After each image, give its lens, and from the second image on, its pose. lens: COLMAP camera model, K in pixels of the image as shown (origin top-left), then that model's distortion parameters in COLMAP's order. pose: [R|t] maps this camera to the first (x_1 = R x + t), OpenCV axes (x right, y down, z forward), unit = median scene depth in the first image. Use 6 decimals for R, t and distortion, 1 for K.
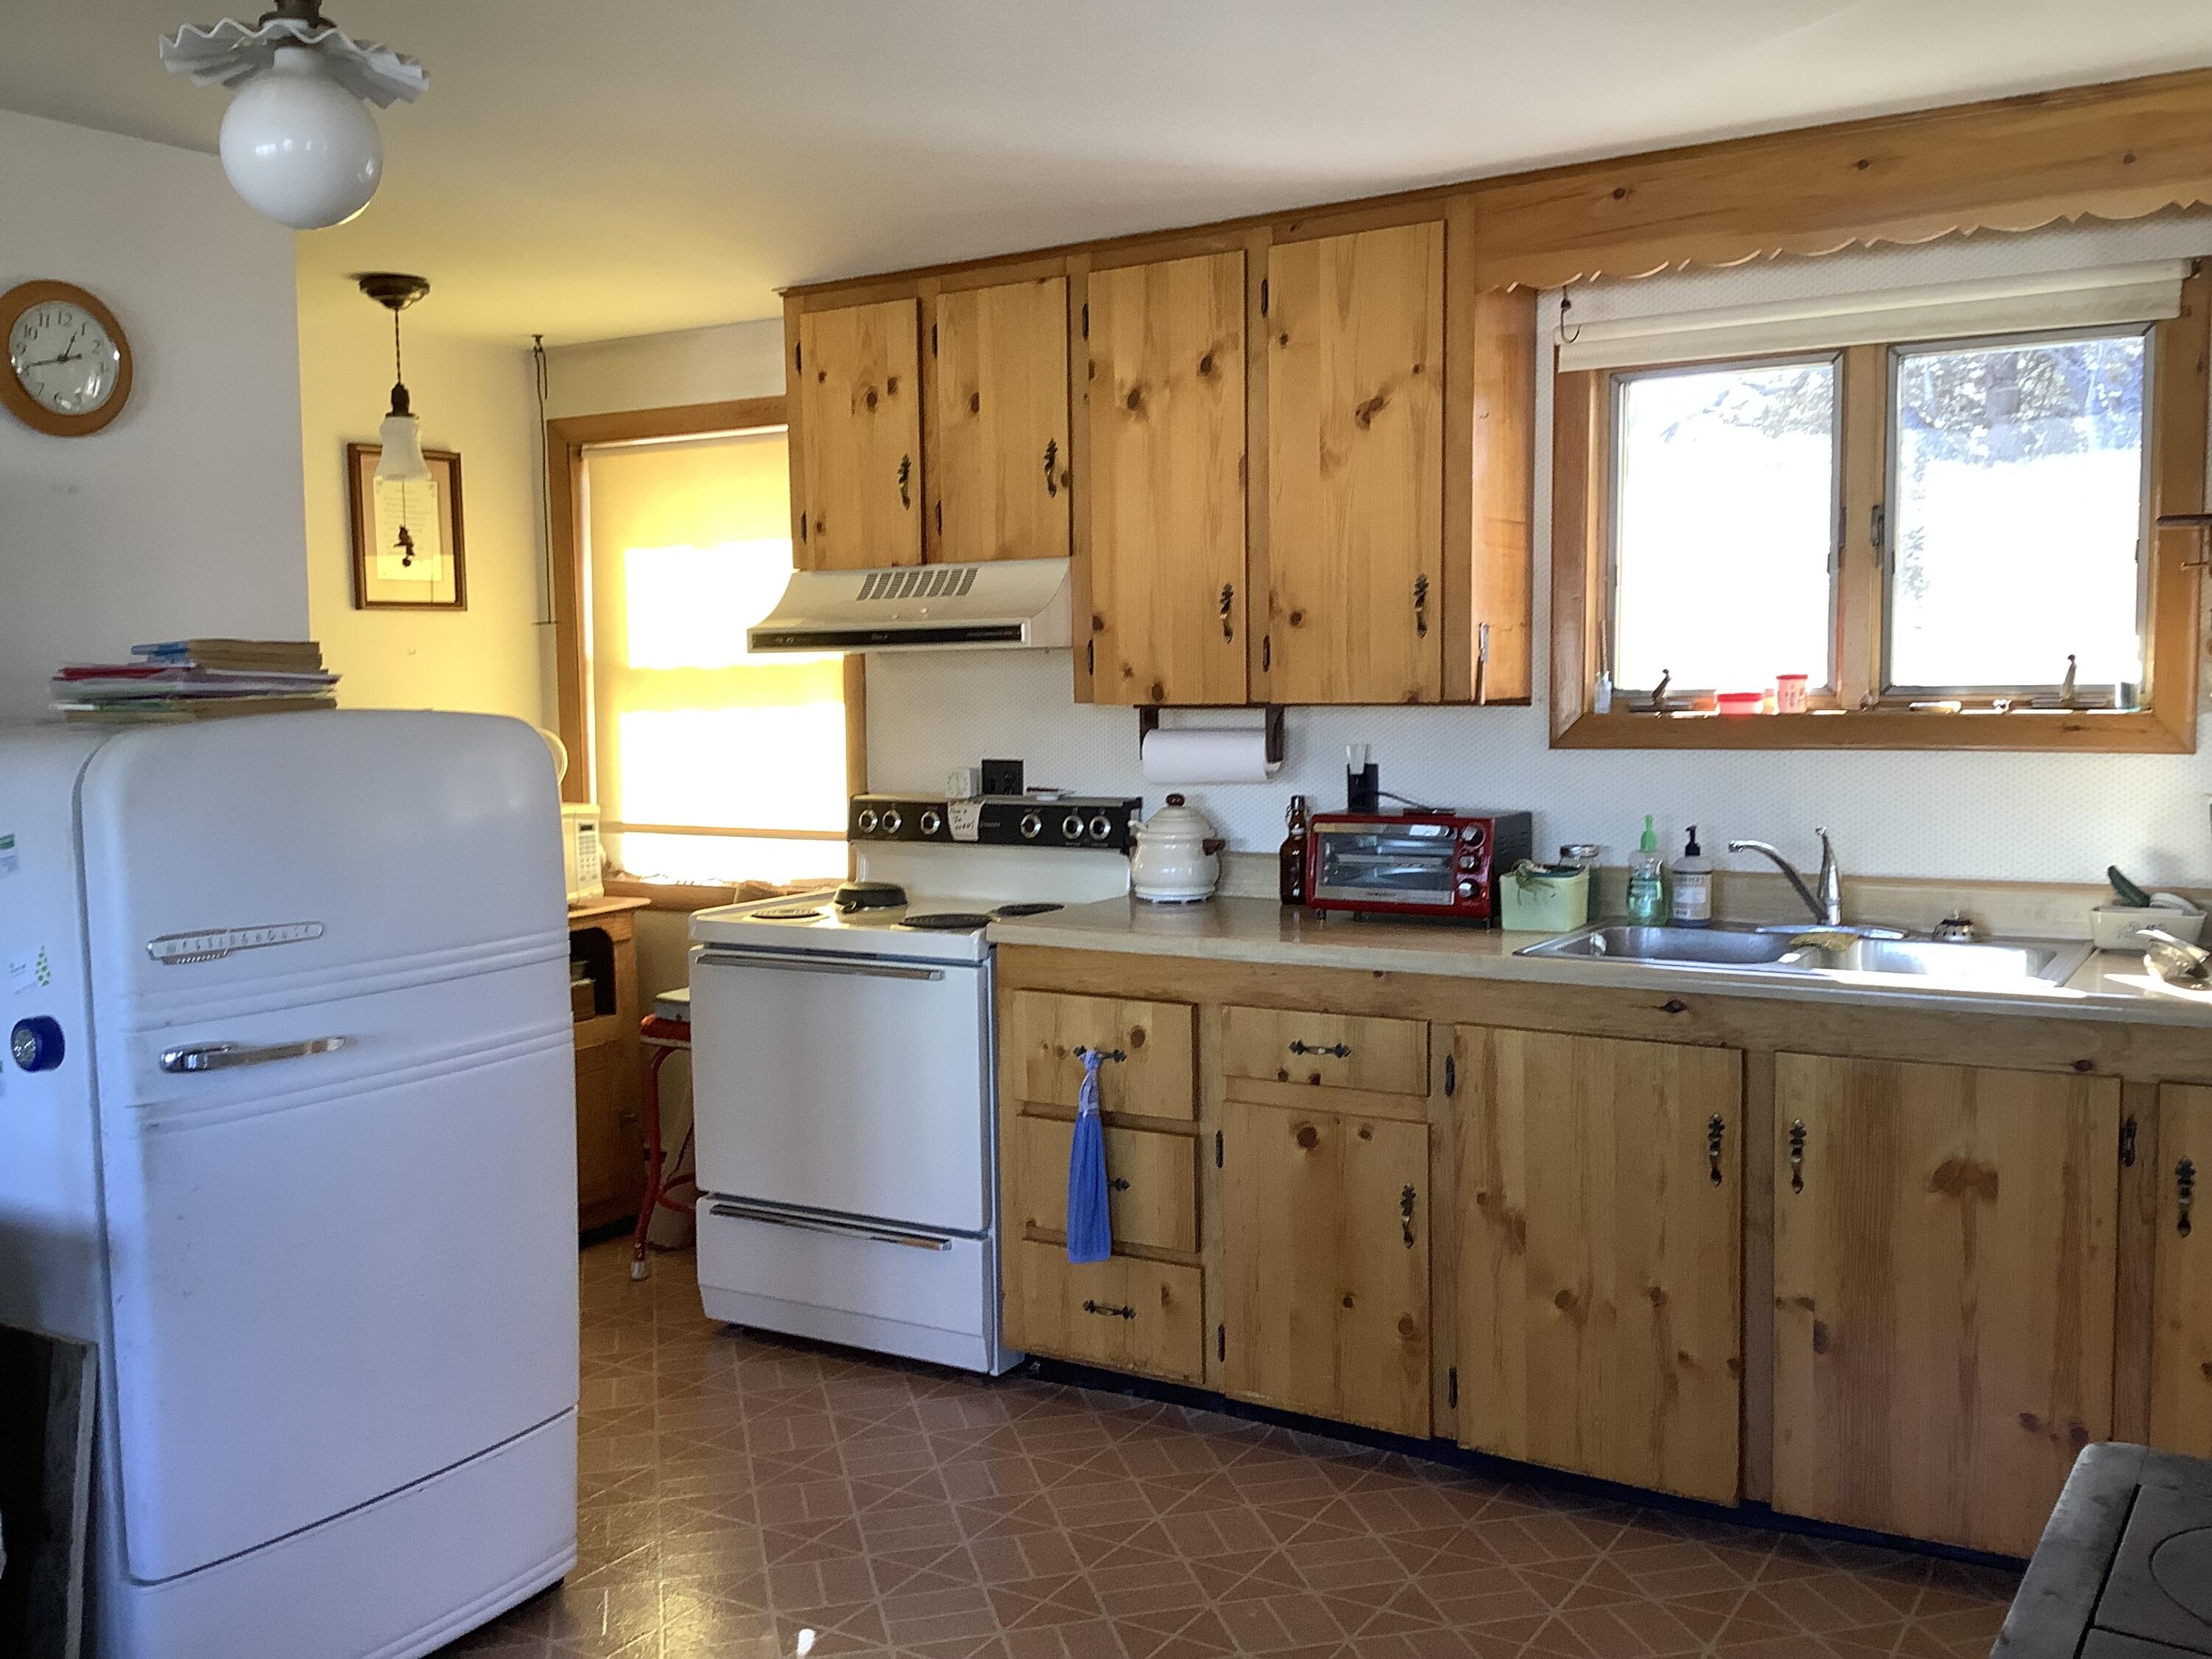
lens RADIAL K [[2050.0, 0, 1101.0], [0, 2050.0, 858.1], [0, 0, 1]] dist [0.124572, -0.288519]
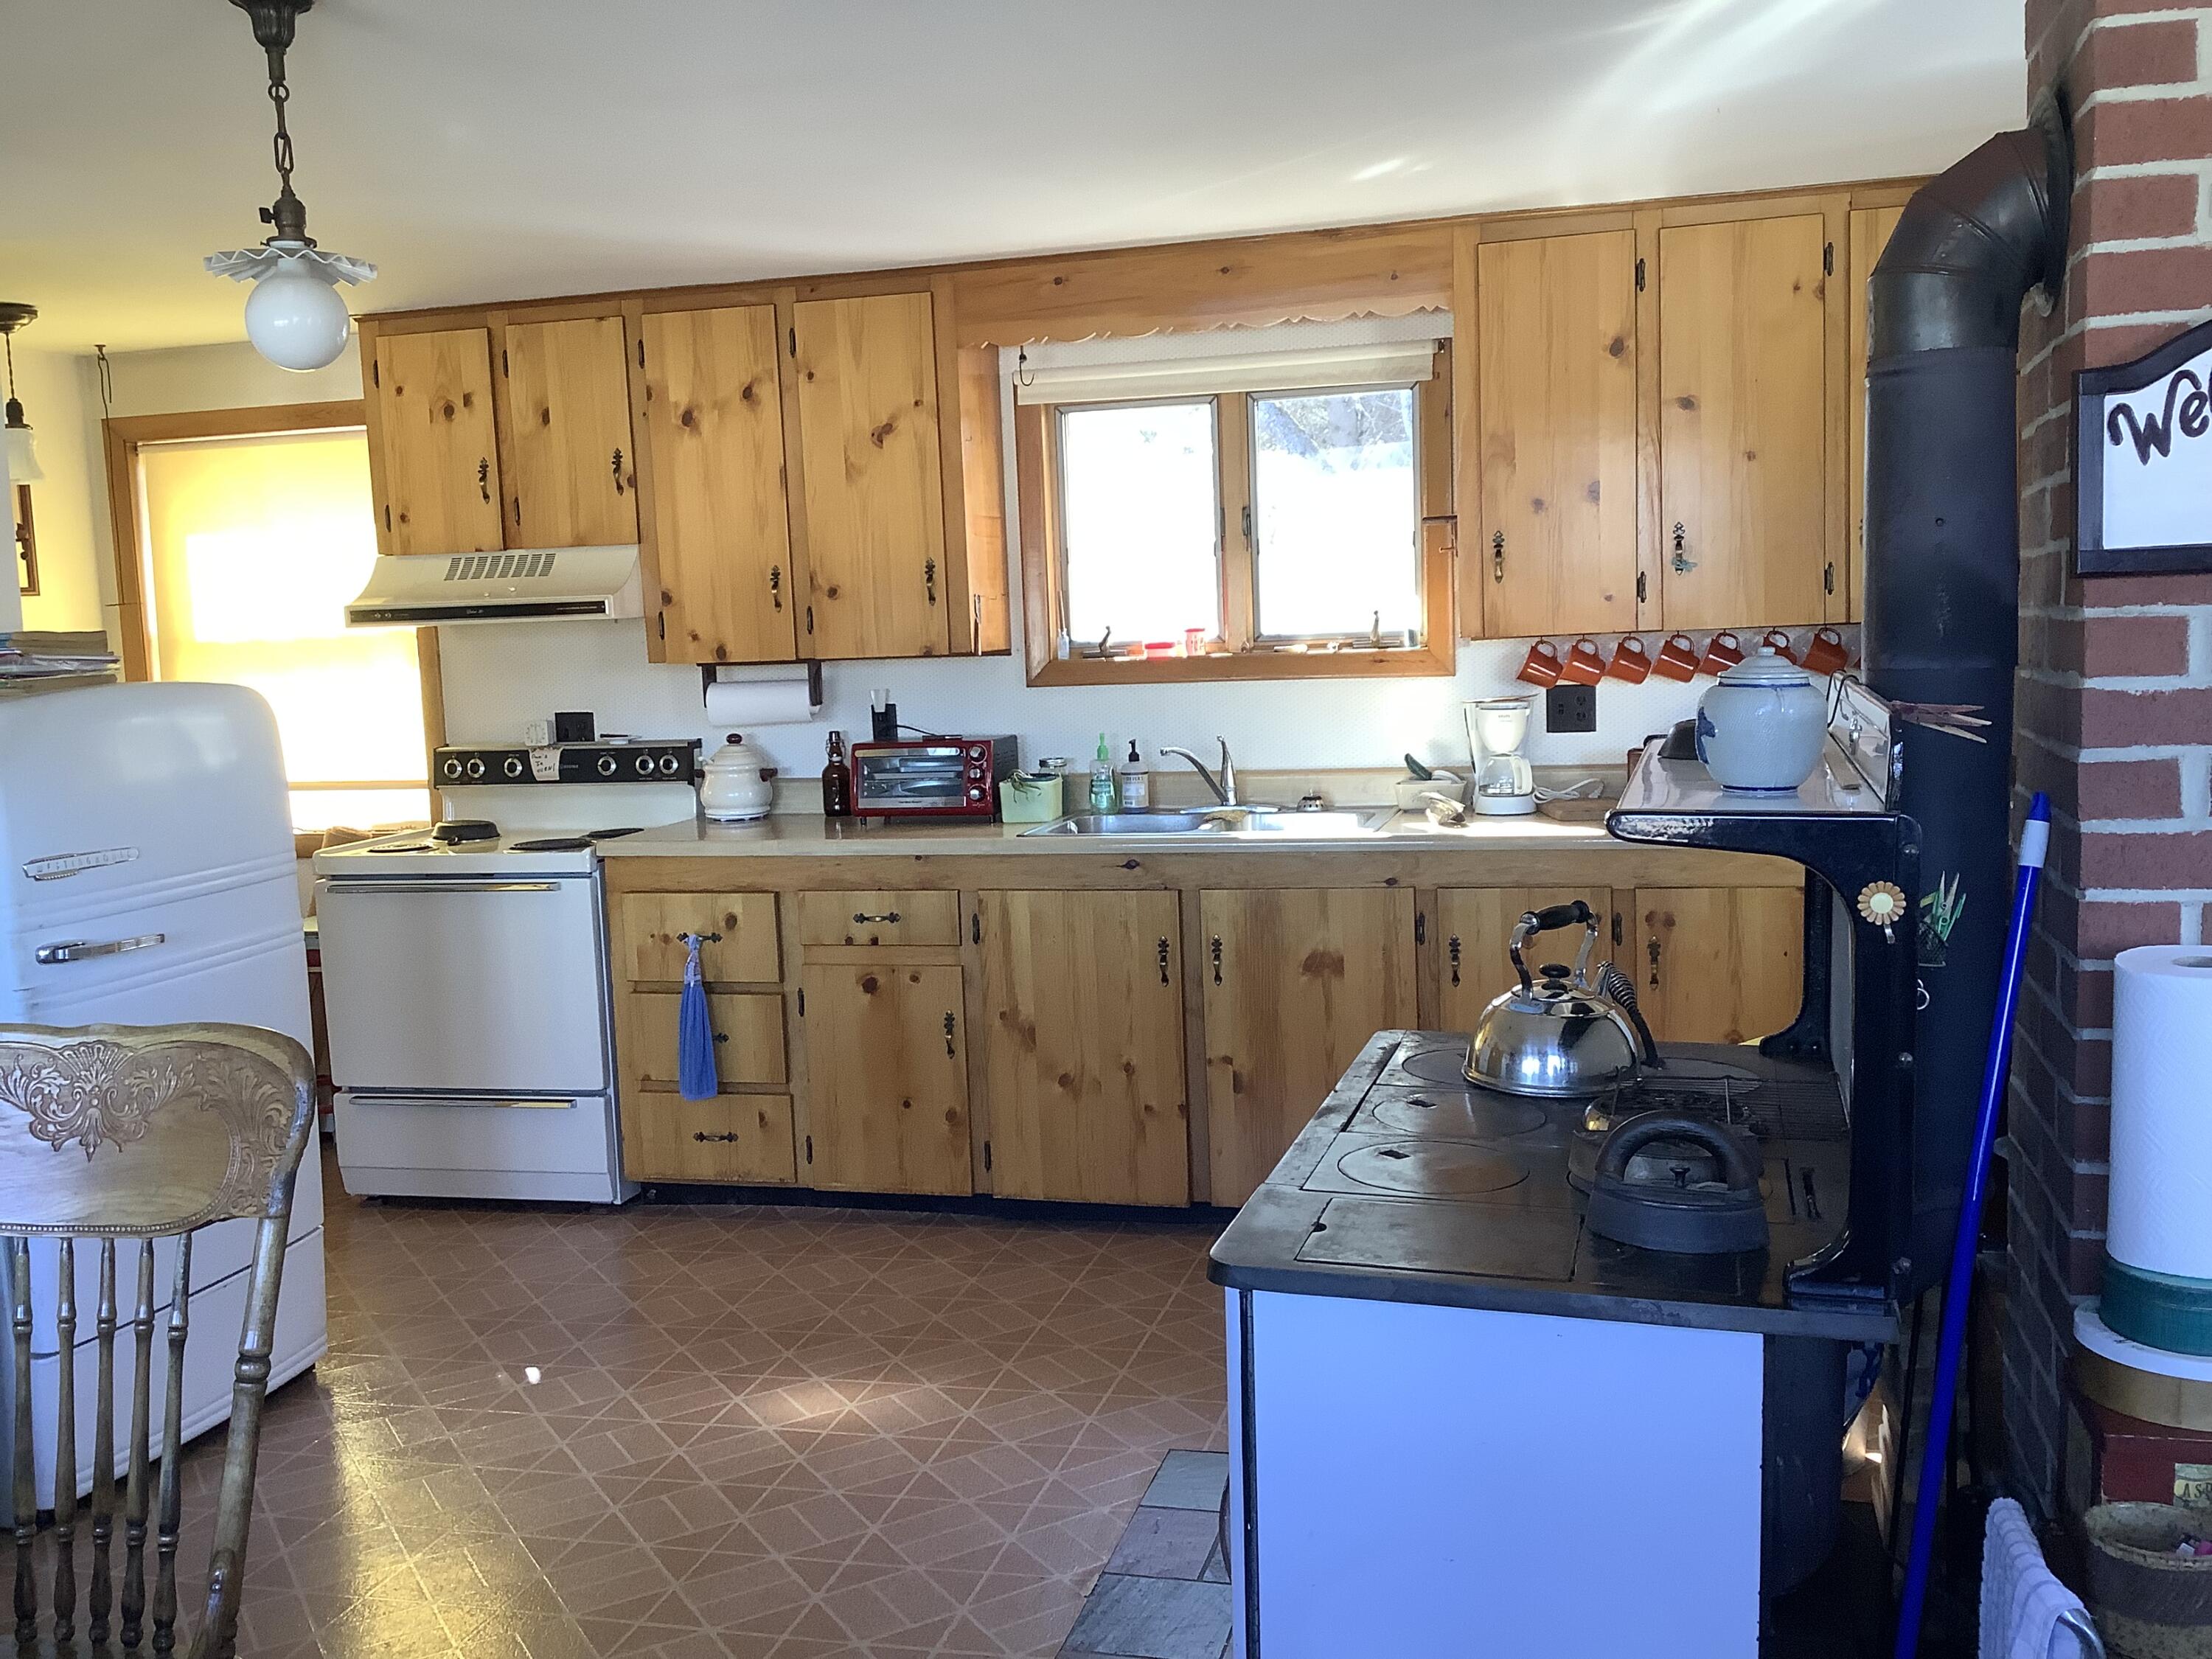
lens RADIAL K [[2000.1, 0, 1112.4], [0, 2000.1, 840.5], [0, 0, 1]] dist [0.146858, -0.328065]
pose [[0.957921, -0.054523, 0.281807, -0.102326], [0.050165, 0.998484, 0.022665, 0.019504], [-0.282615, -0.007574, 0.959203, -0.265677]]
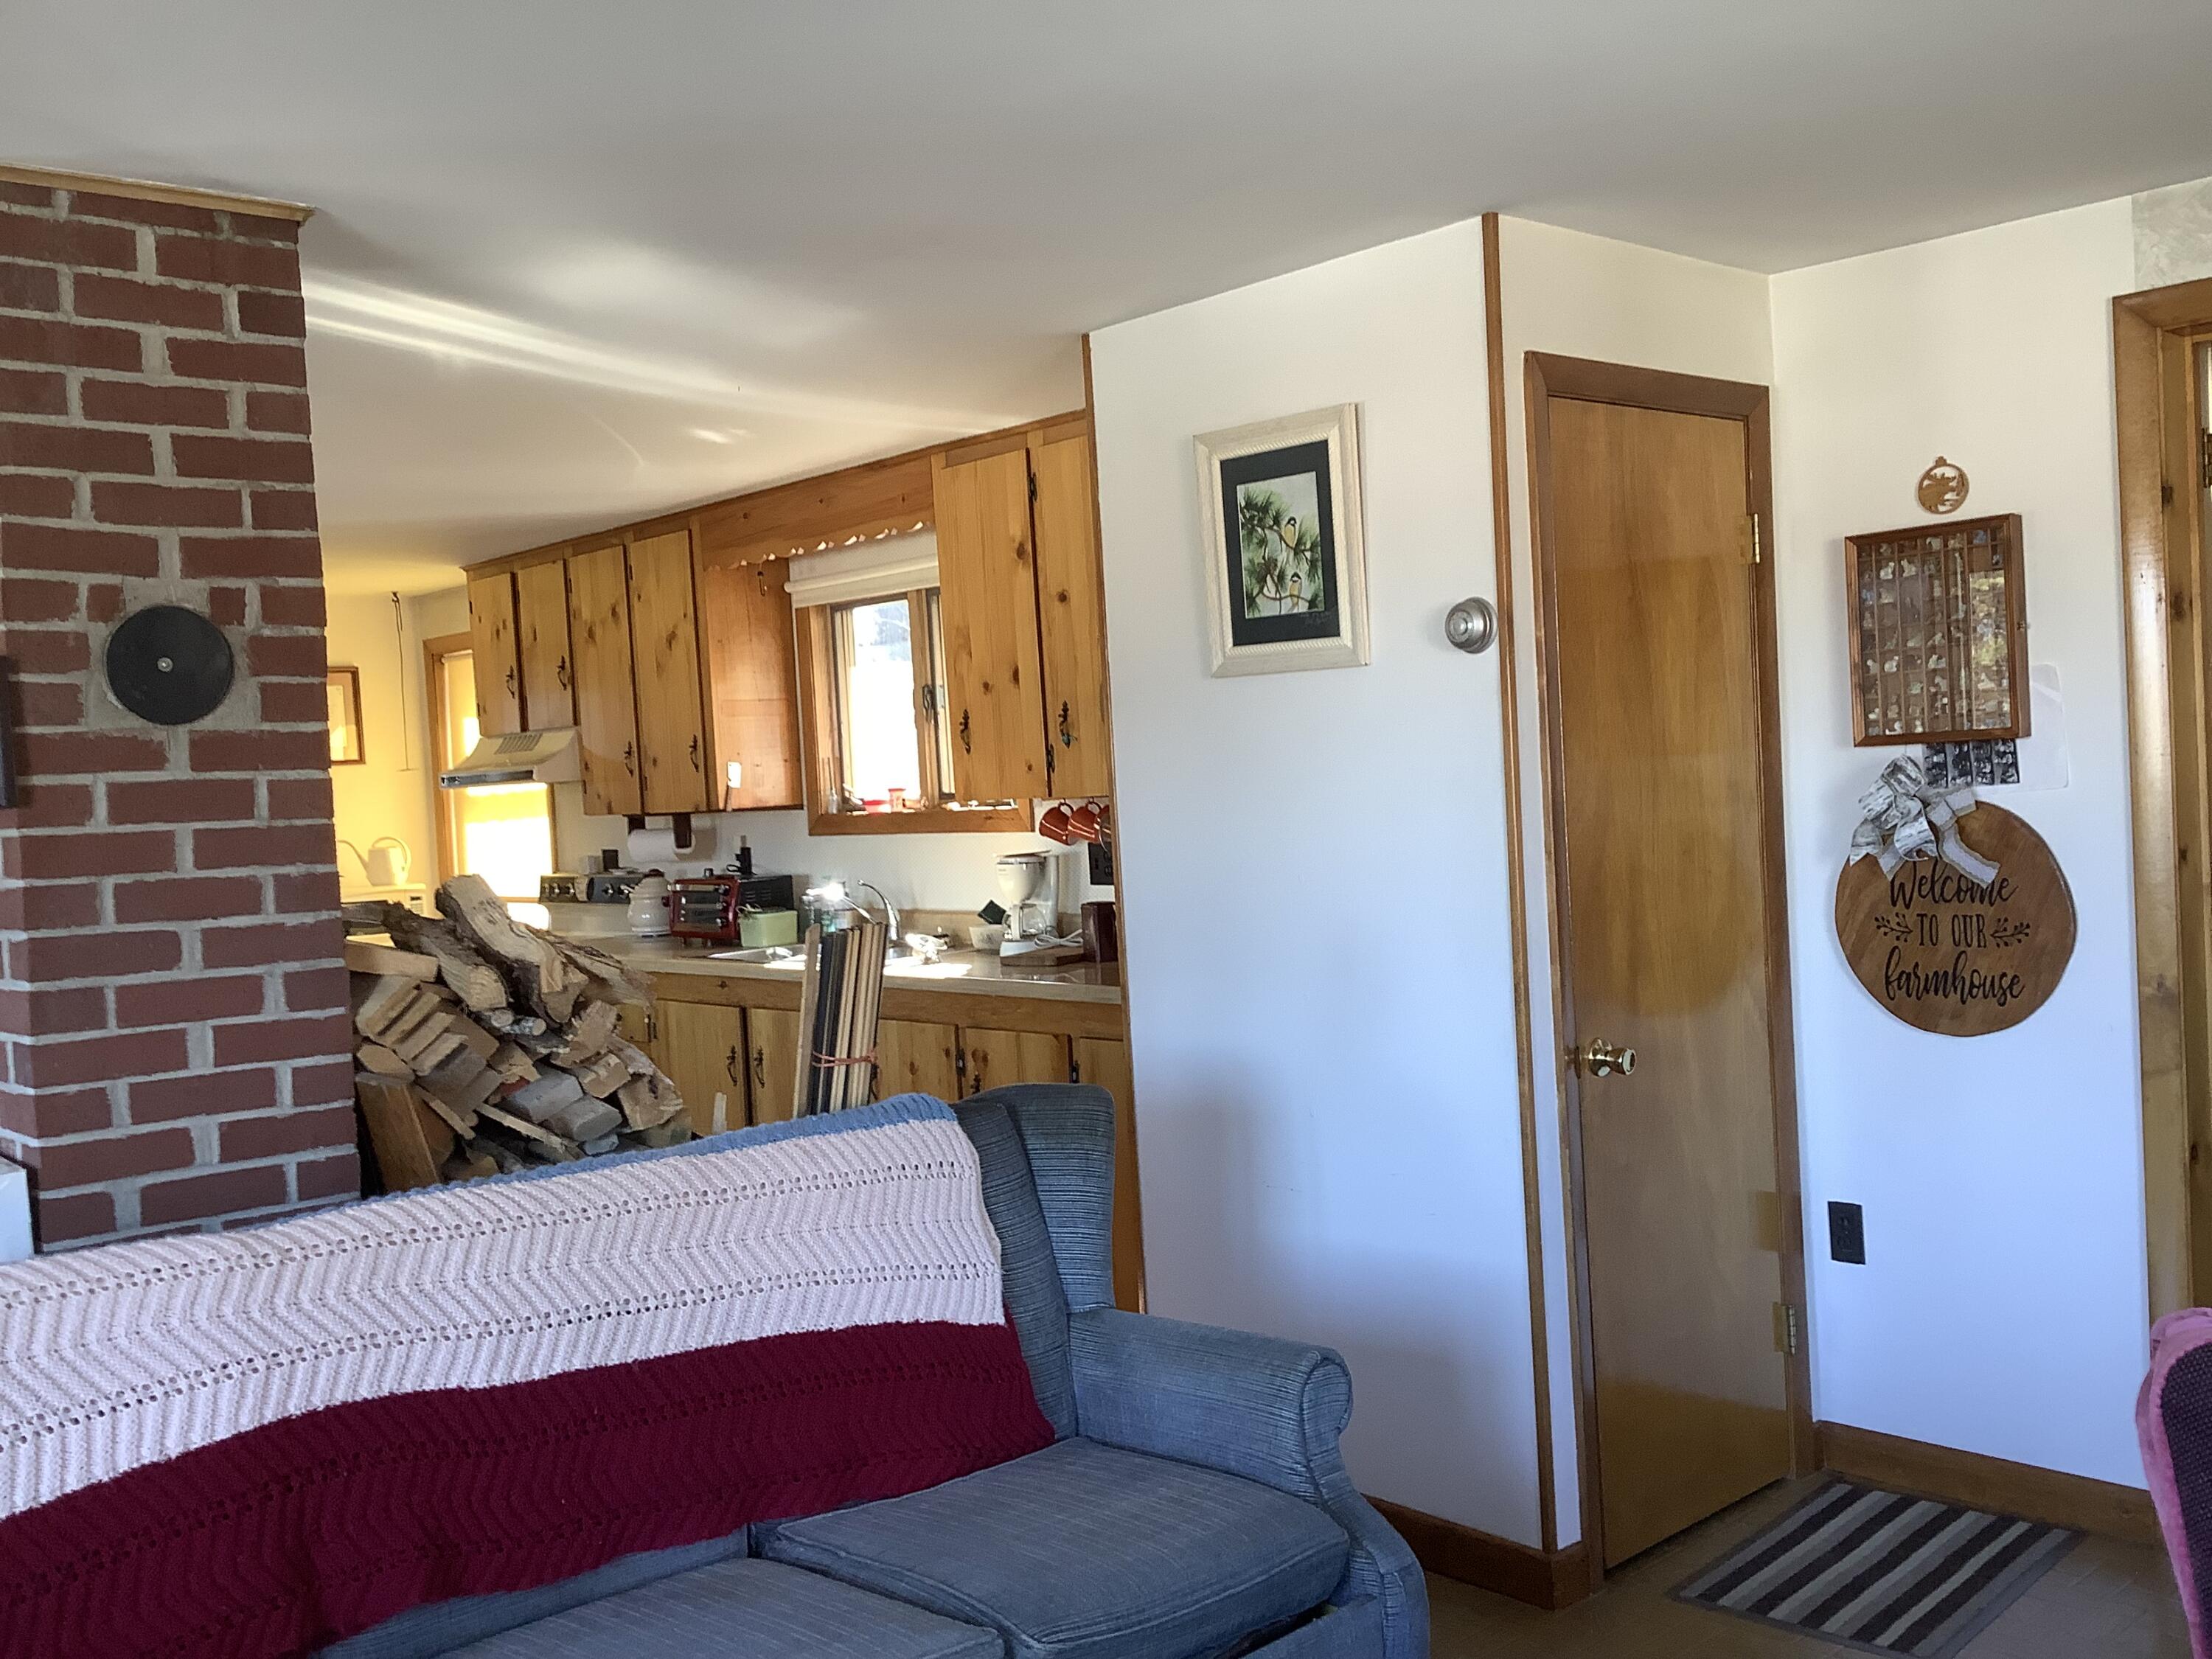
lens RADIAL K [[1952.1, 0, 1097.6], [0, 1952.1, 835.2], [0, 0, 1]] dist [0.114272, -0.206475]
pose [[0.967630, -0.030310, -0.250546, 0.846587], [0.018640, 0.998634, -0.048823, 0.026479], [0.251684, 0.042572, 0.966873, -0.441427]]
